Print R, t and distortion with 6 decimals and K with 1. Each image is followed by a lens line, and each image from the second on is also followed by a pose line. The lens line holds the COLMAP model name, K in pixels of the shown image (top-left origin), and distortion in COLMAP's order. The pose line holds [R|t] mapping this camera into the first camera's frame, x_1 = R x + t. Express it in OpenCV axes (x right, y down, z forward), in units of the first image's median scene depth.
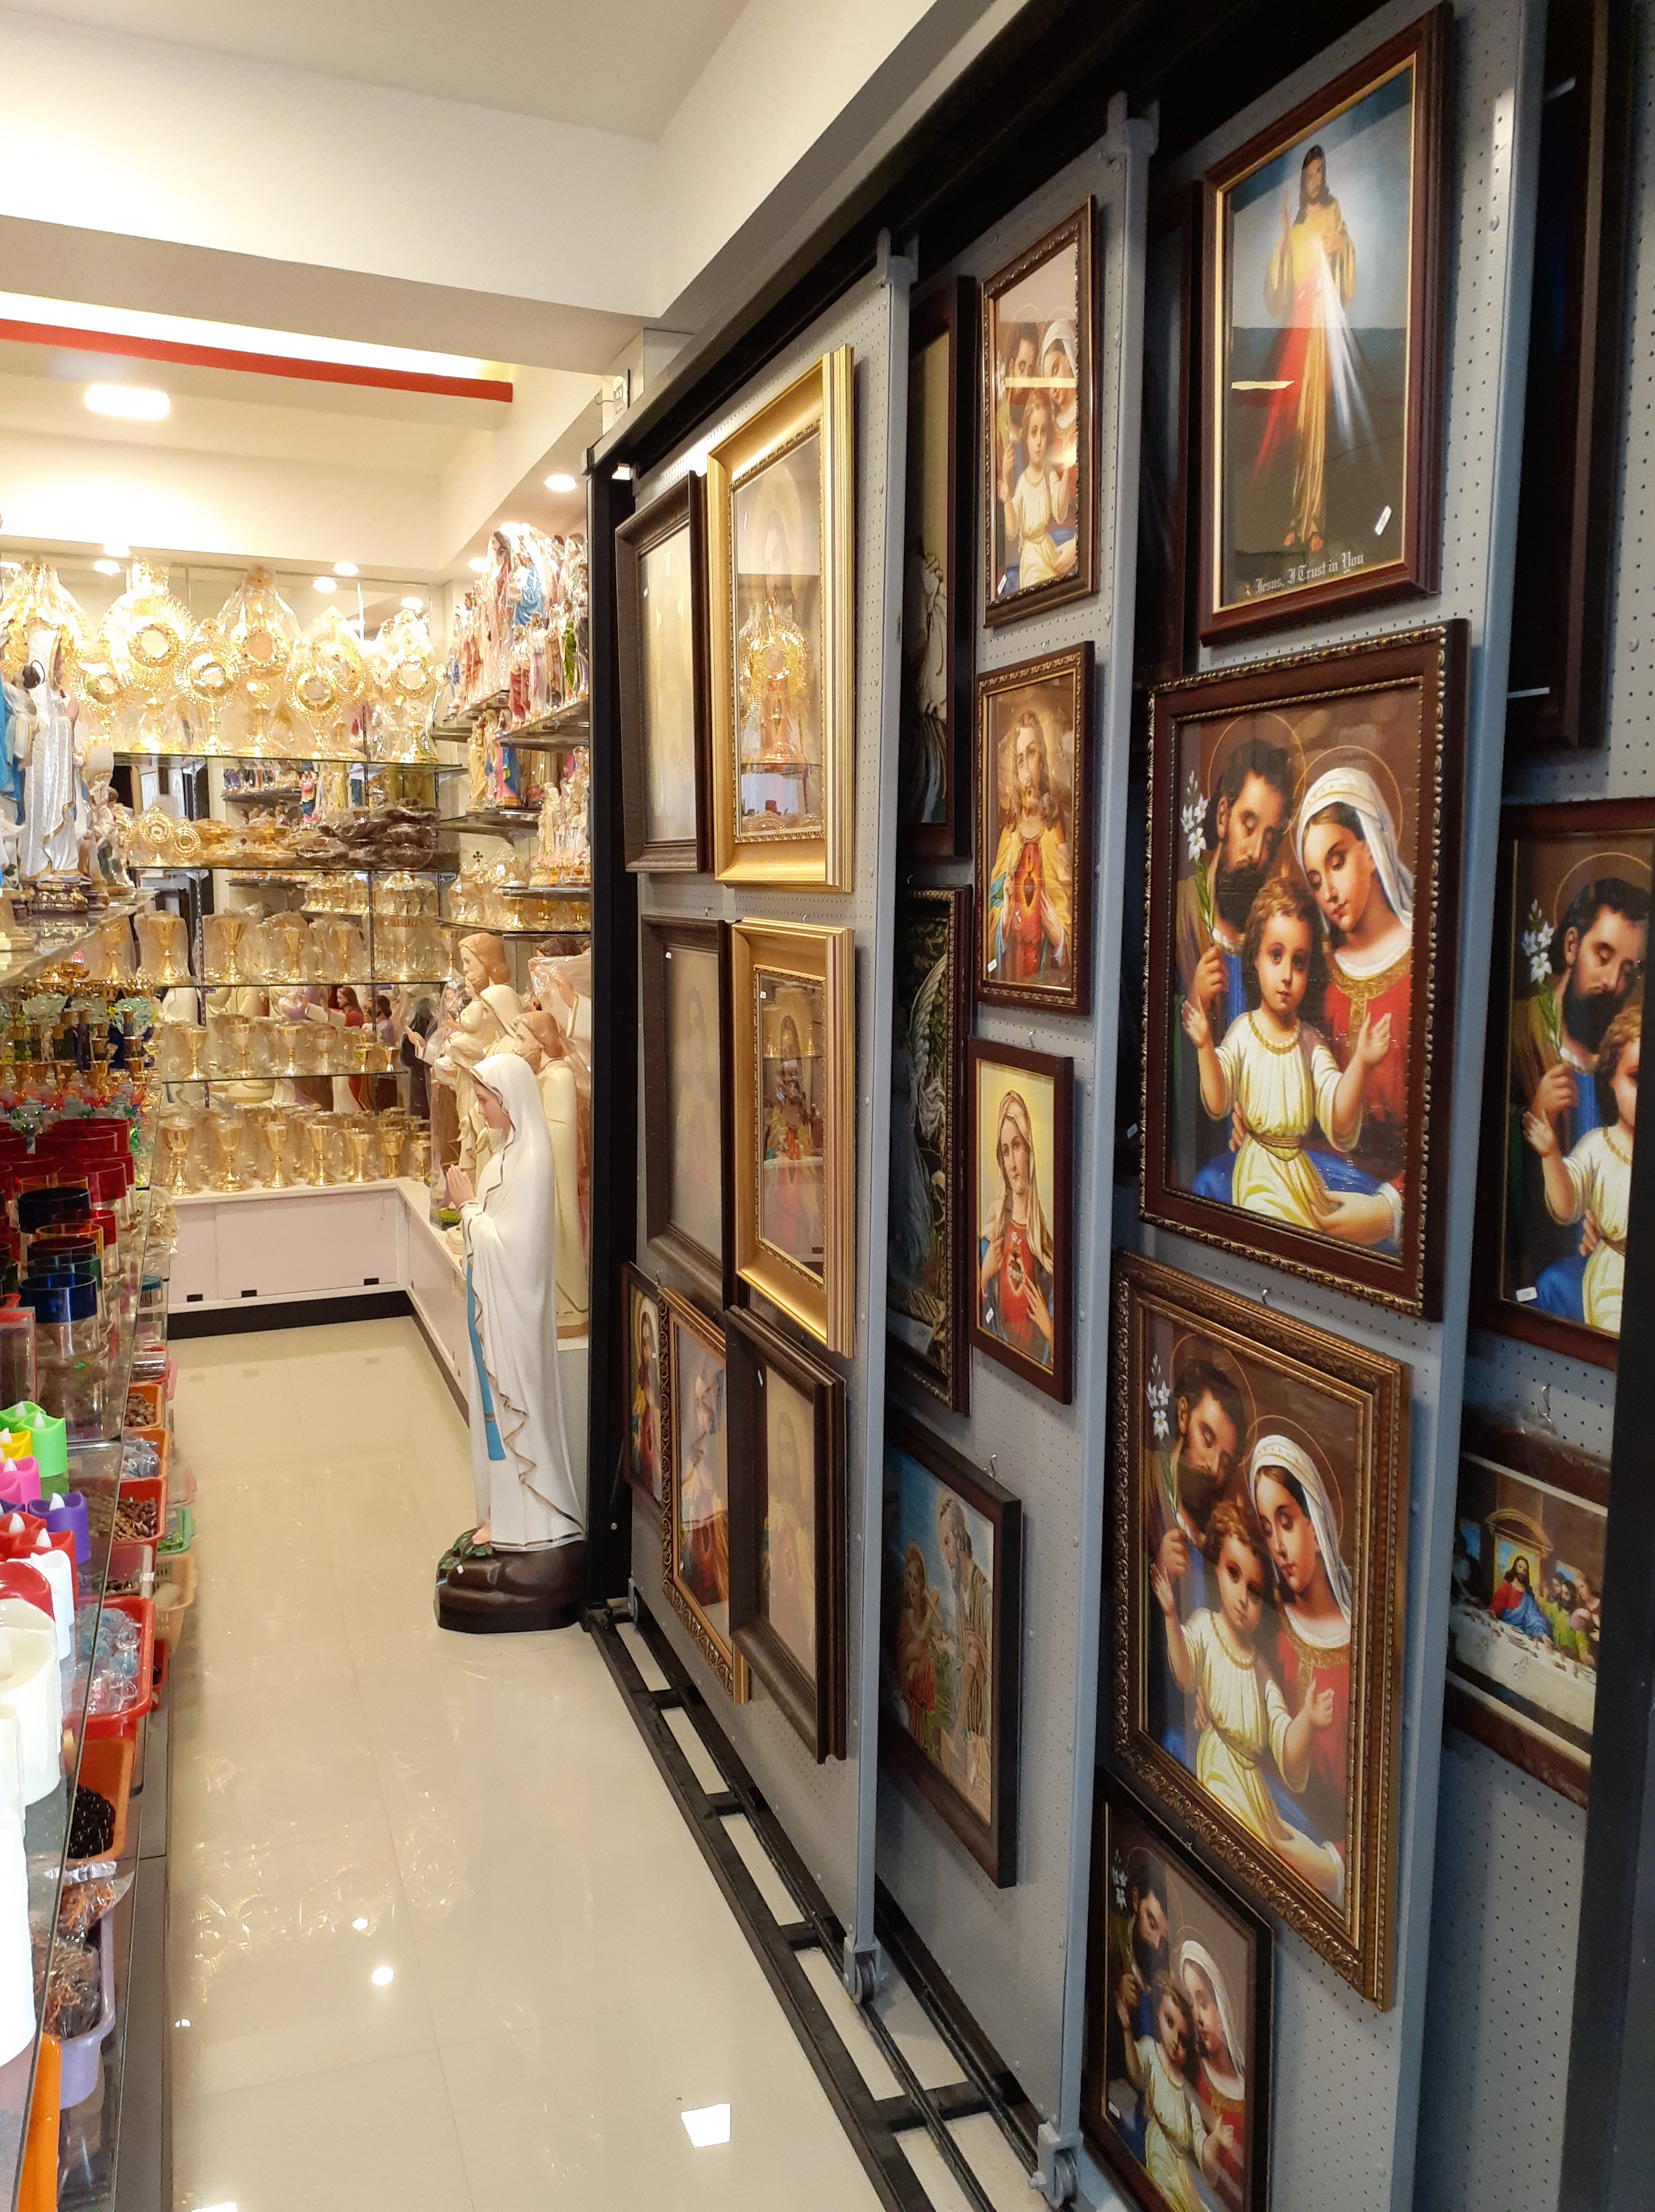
lens RADIAL K [[1717.0, 0, 827.5], [0, 1717.0, 1106.0], [0, 0, 1]] dist [0.075205, -0.106281]
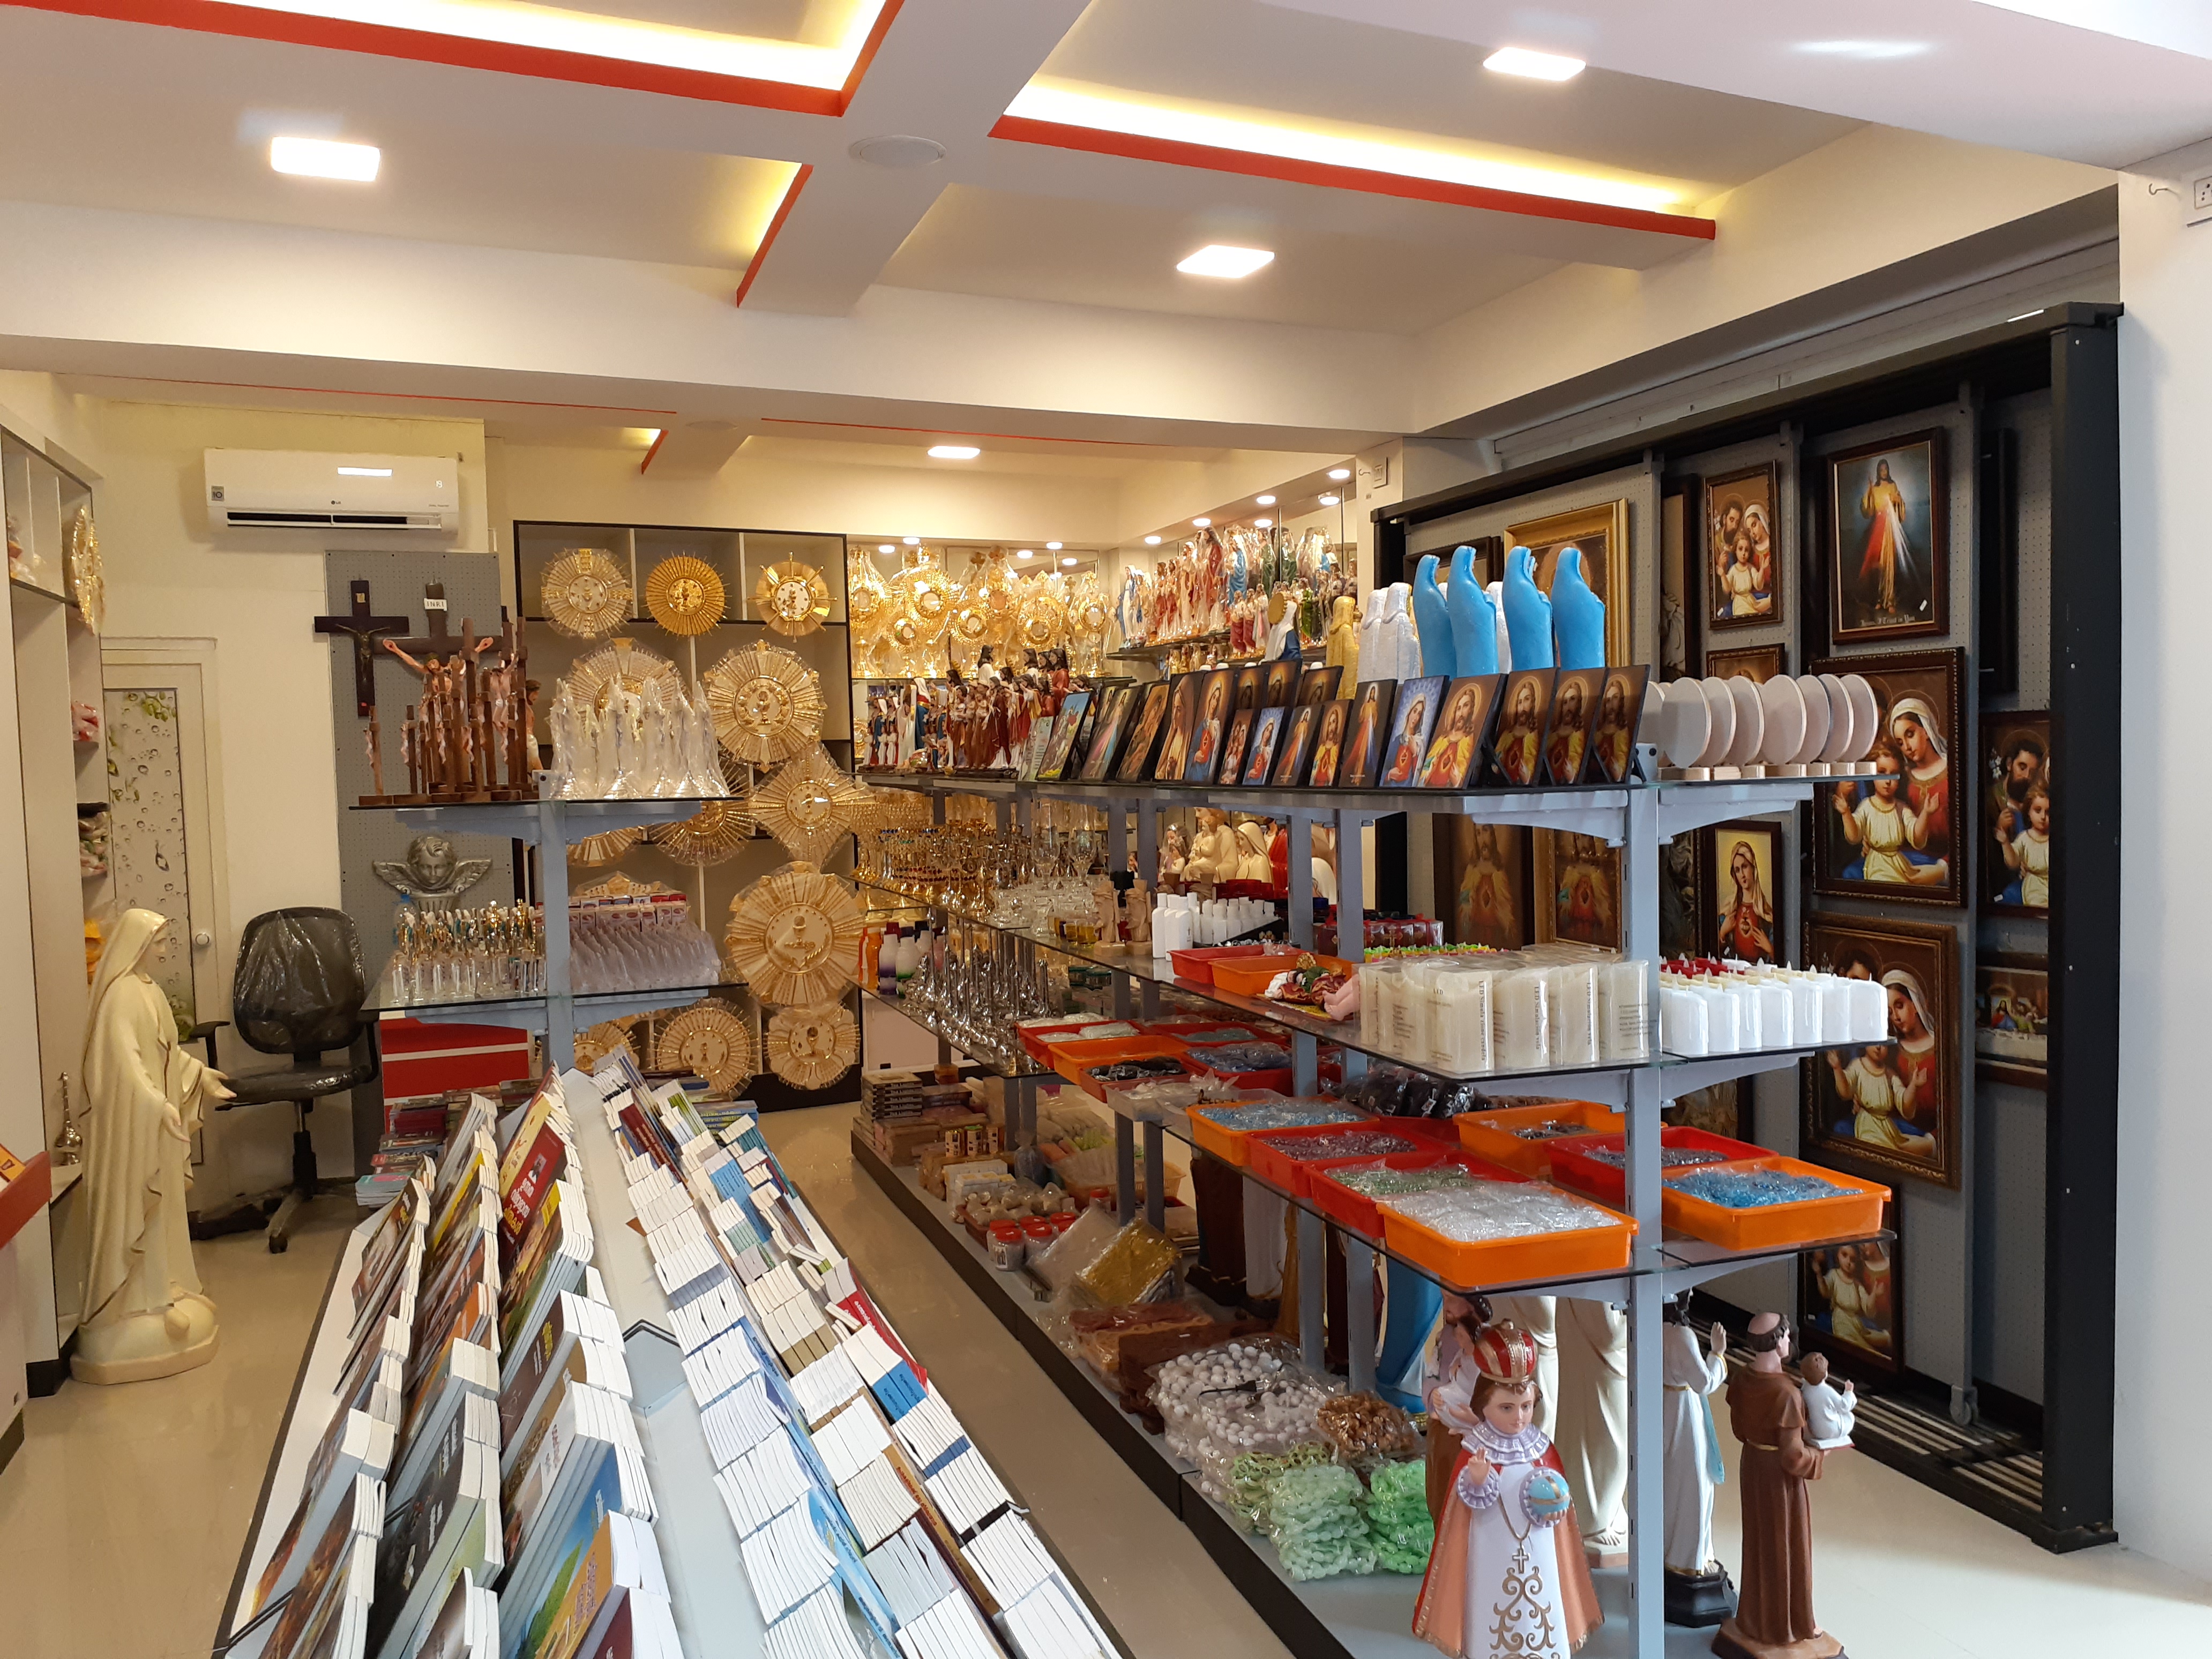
lens RADIAL K [[1716.8, 0, 1136.3], [0, 1716.8, 840.6], [0, 0, 1]] dist [0.075205, -0.106281]
pose [[0.999571, -0.024160, -0.016535, -0.785874], [0.022707, 0.996285, -0.083064, 0.194870], [0.018480, 0.082653, 0.996407, -1.513079]]
